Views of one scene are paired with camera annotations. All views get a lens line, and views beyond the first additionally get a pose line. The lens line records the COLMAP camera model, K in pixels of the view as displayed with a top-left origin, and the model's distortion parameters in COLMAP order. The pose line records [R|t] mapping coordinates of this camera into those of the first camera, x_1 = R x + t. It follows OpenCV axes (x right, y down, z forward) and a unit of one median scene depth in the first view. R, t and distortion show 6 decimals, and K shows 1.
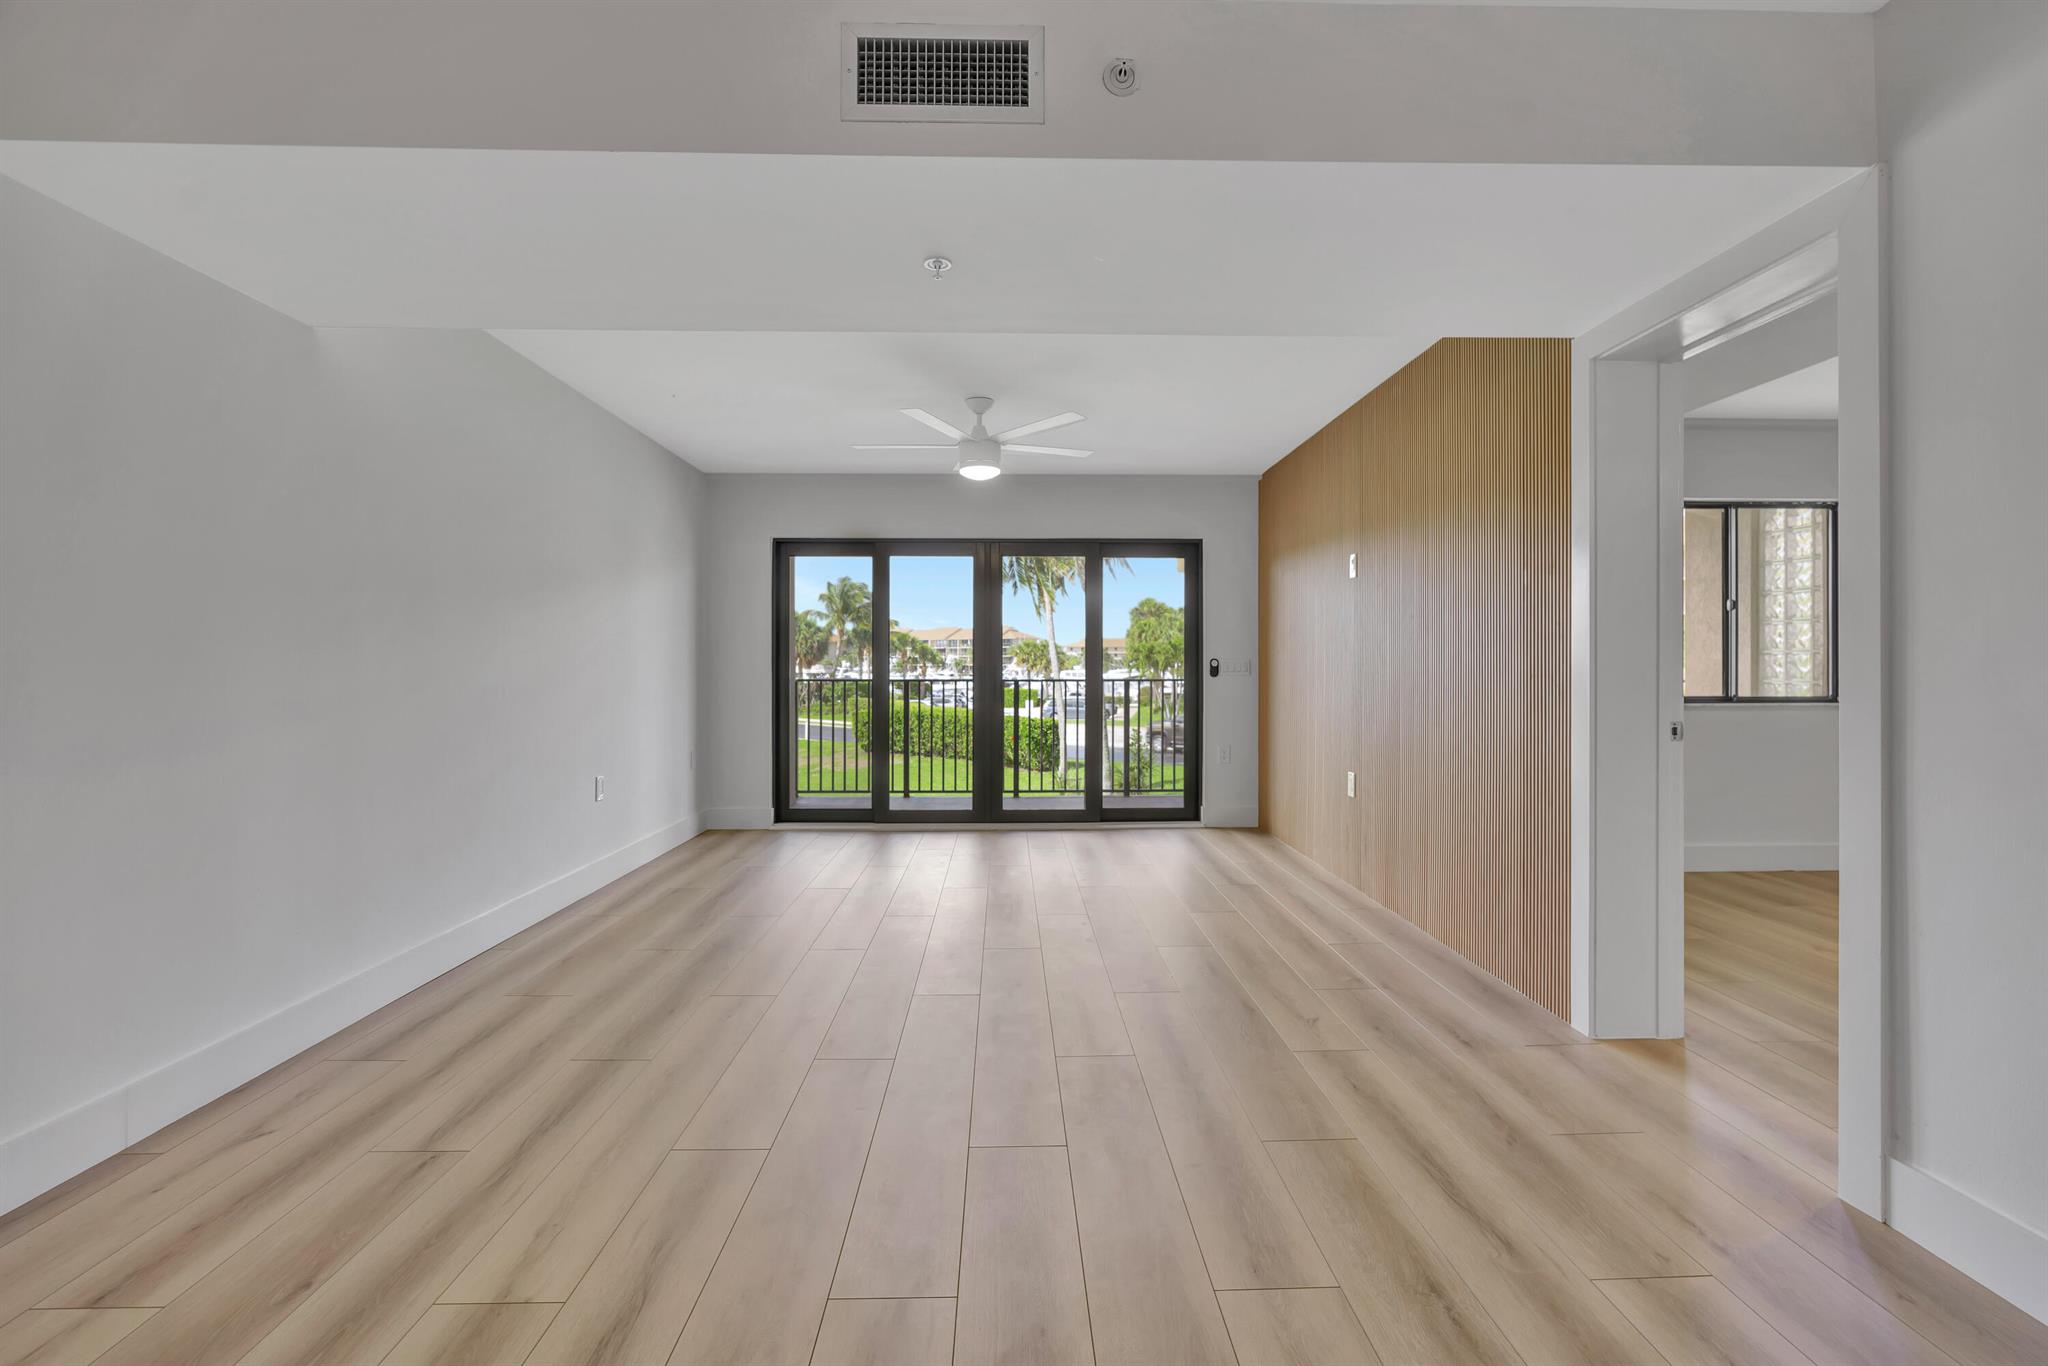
lens RADIAL K [[910.3, 0, 1029.0], [0, 910.3, 673.7], [0, 0, 1]] dist [-0.005426, 0.000100]
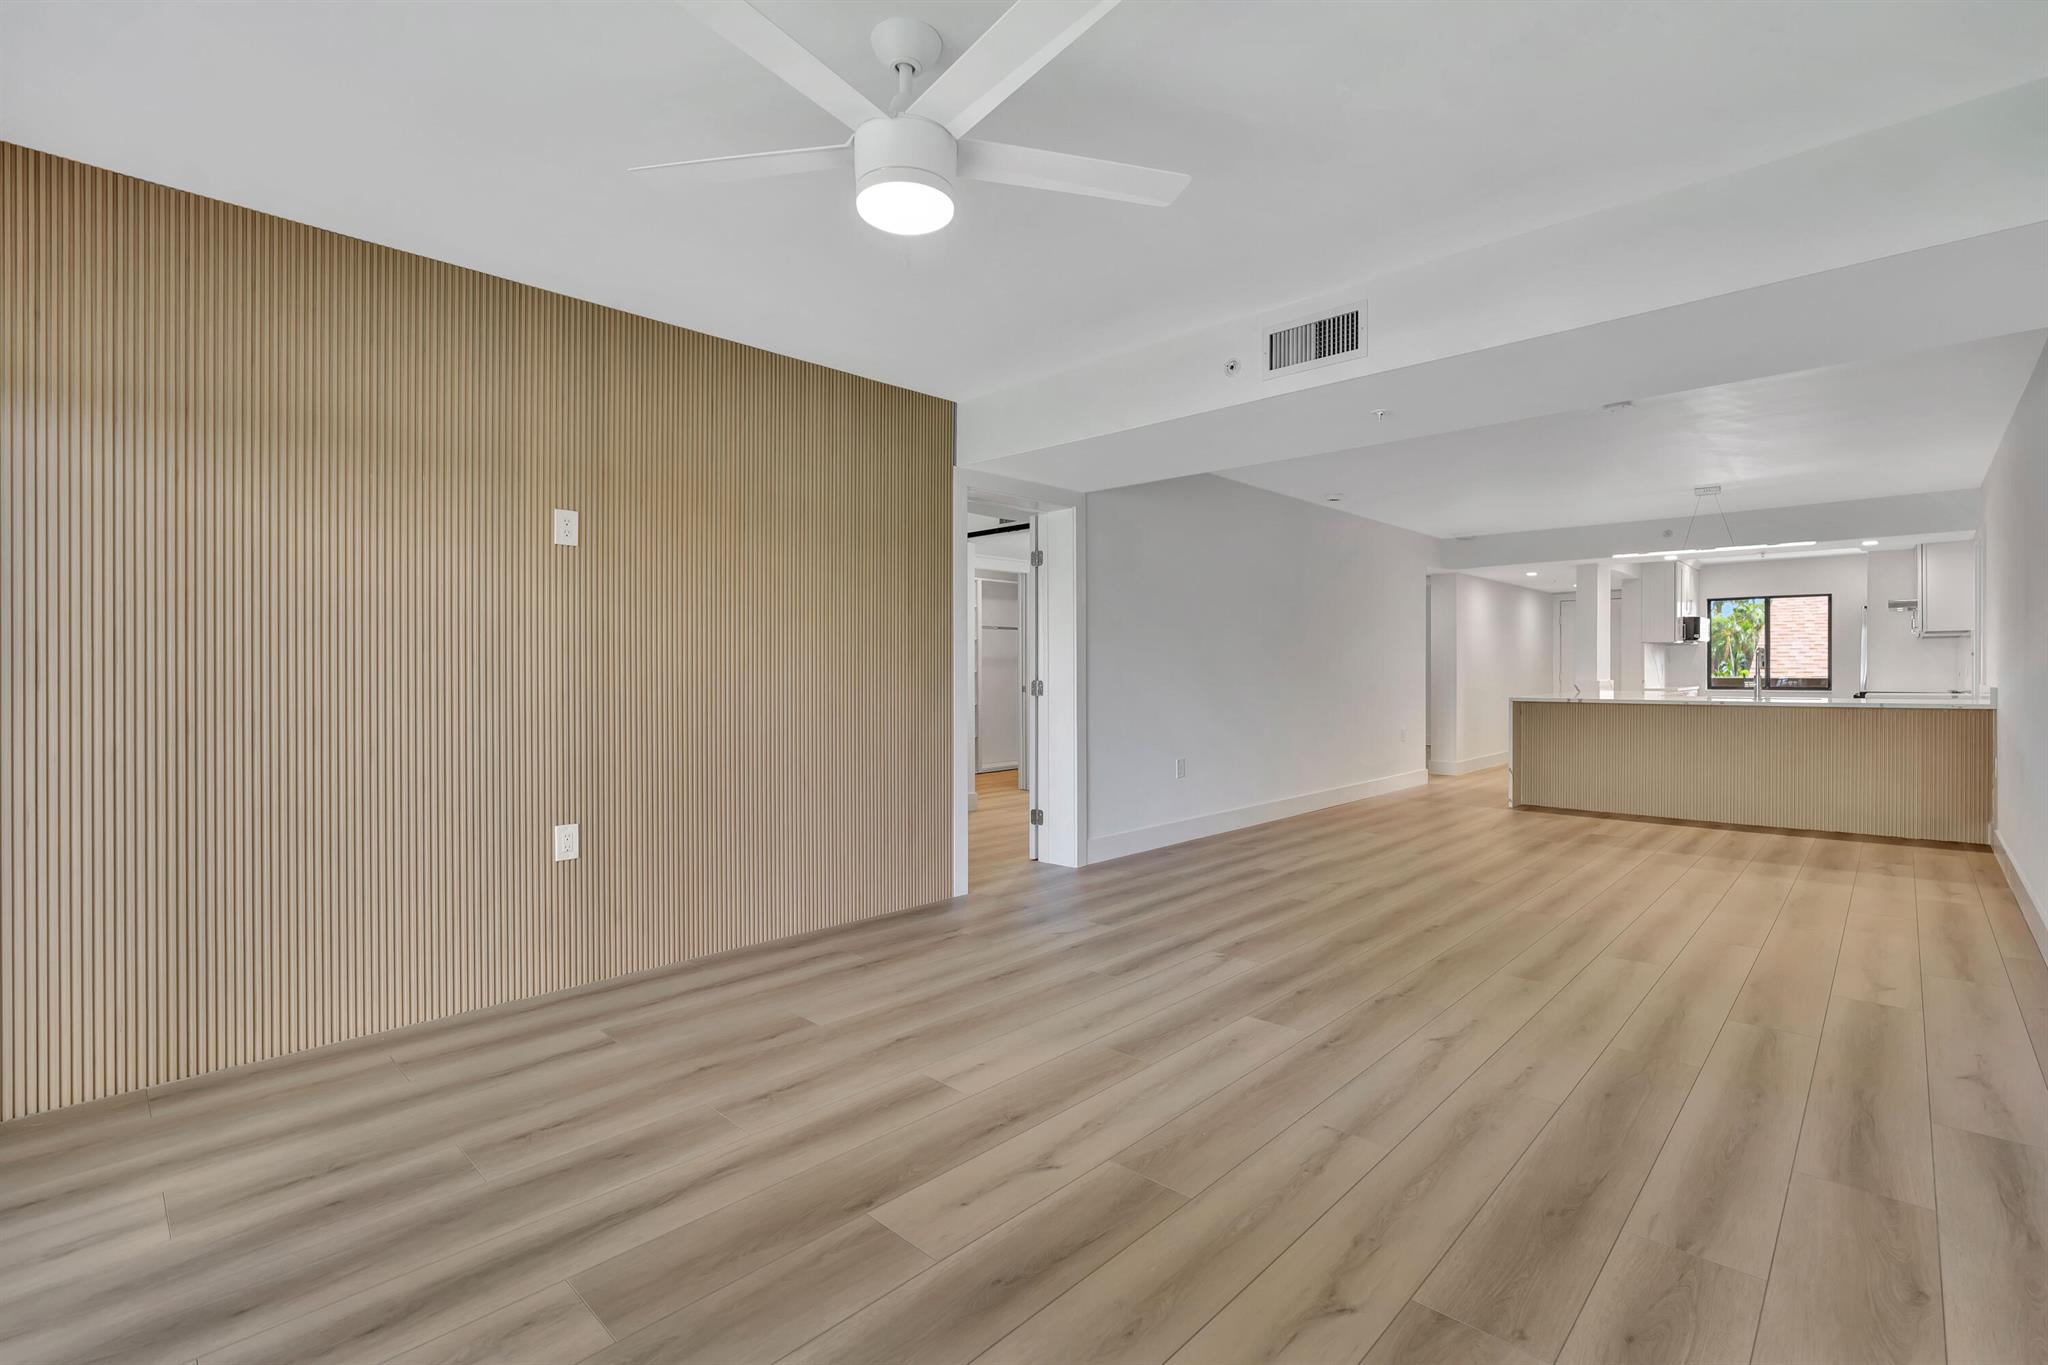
lens RADIAL K [[926.0, 0, 1033.0], [0, 926.0, 674.0], [0, 0, 1]] dist [-0.014875, 0.009674]
pose [[-0.710359, -0.001404, 0.703839, -0.288031], [0.005777, 0.999953, 0.007825, -0.006934], [-0.703816, 0.009625, -0.710317, 0.920327]]
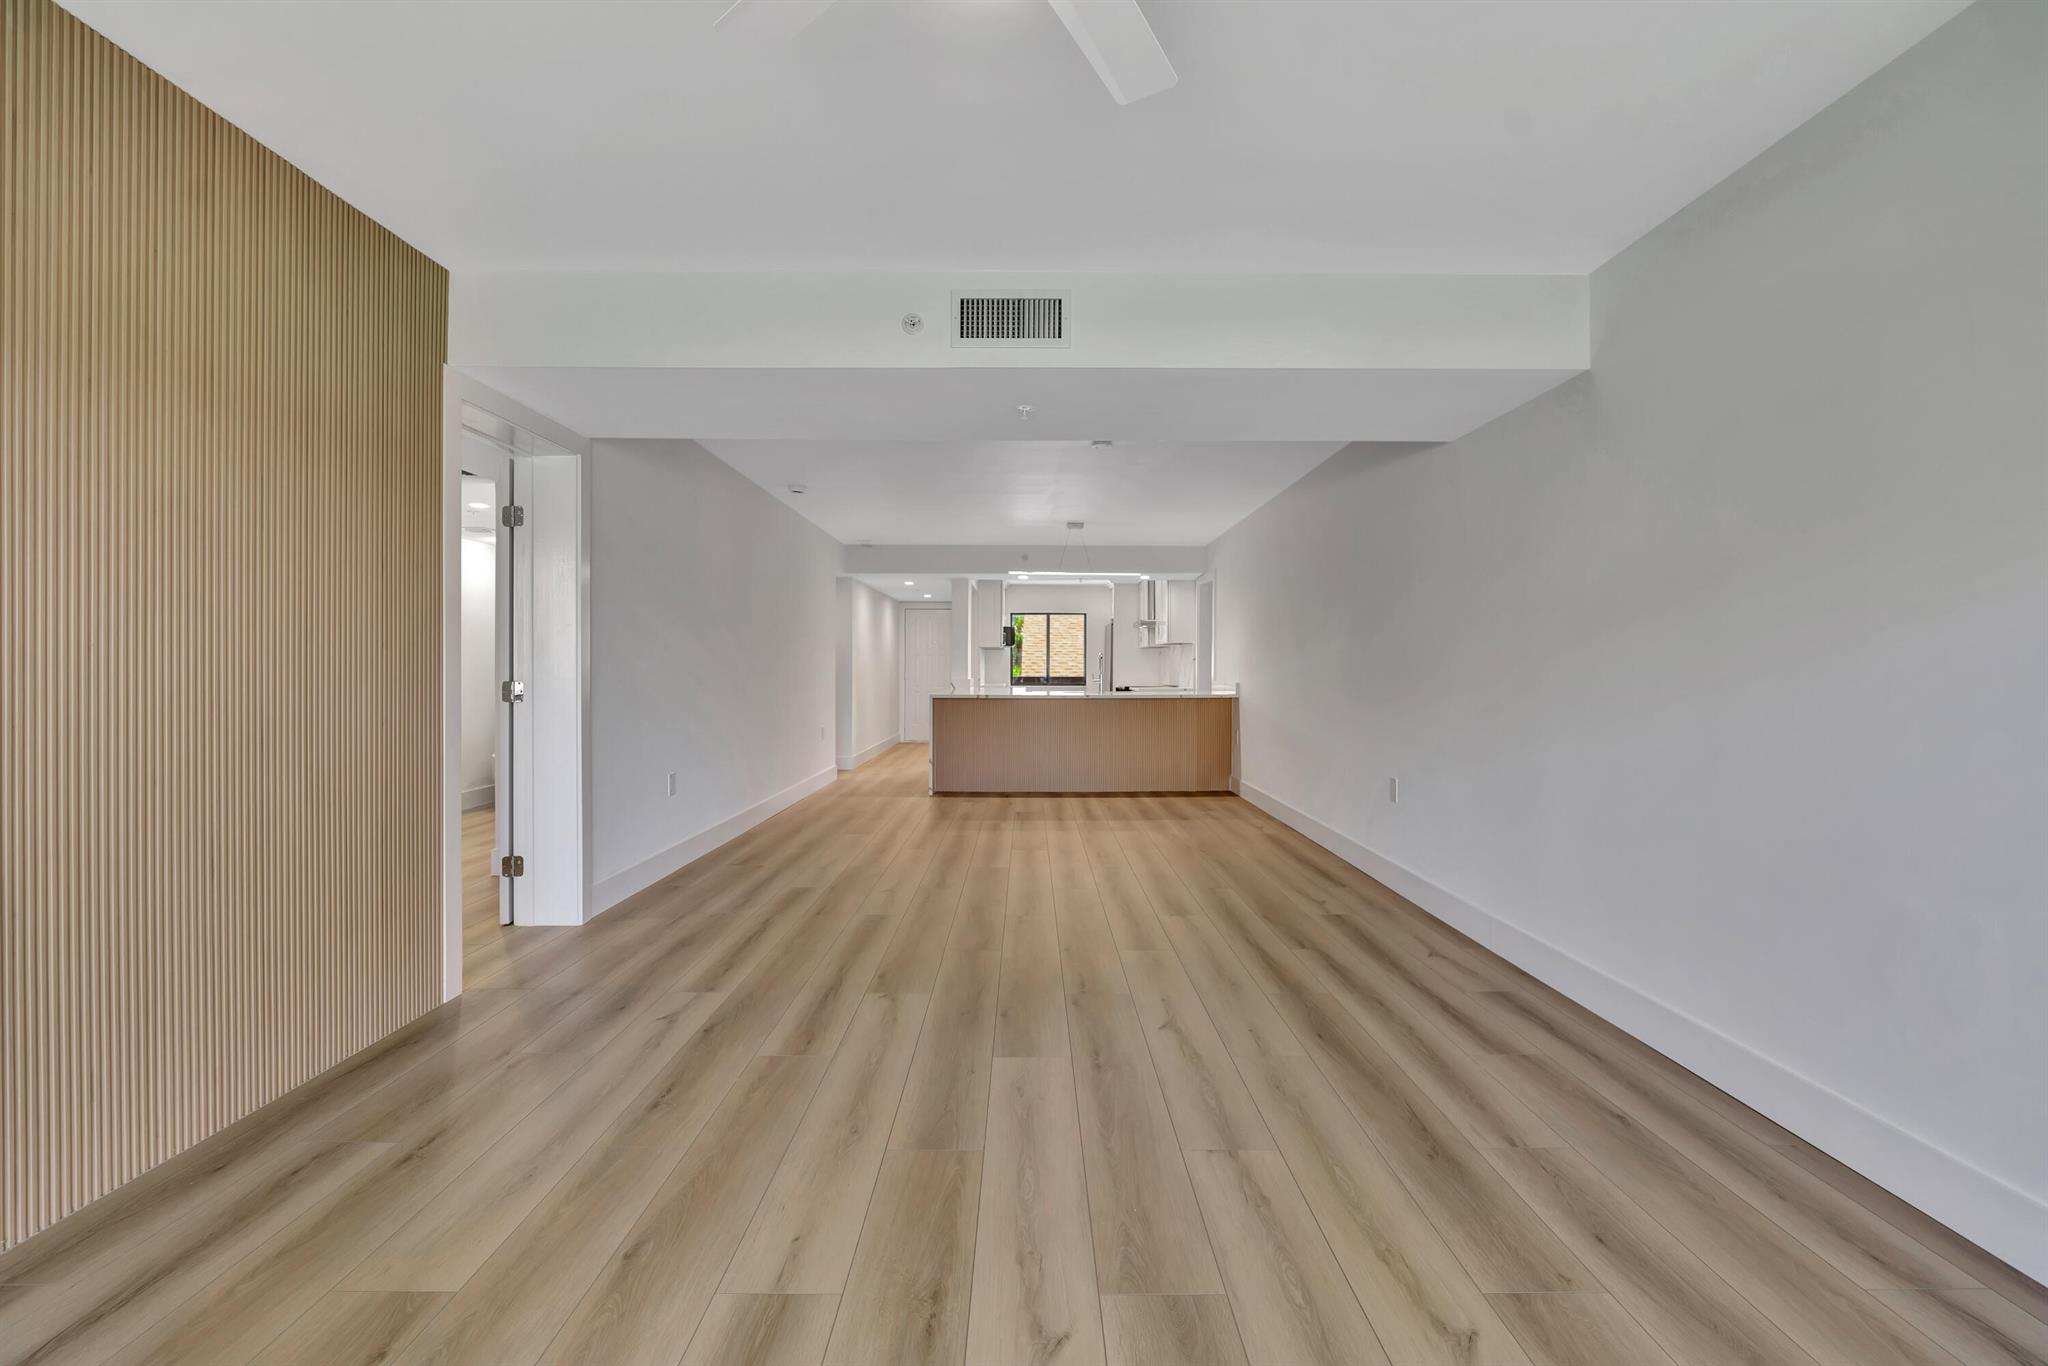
lens RADIAL K [[910.3, 0, 1029.0], [0, 910.3, 673.7], [0, 0, 1]] dist [-0.005426, 0.000100]
pose [[-0.999737, -0.001736, 0.022847, -0.053197], [-0.001512, 0.999951, 0.009830, -0.006102], [-0.022863, 0.009792, -0.999691, 0.920977]]
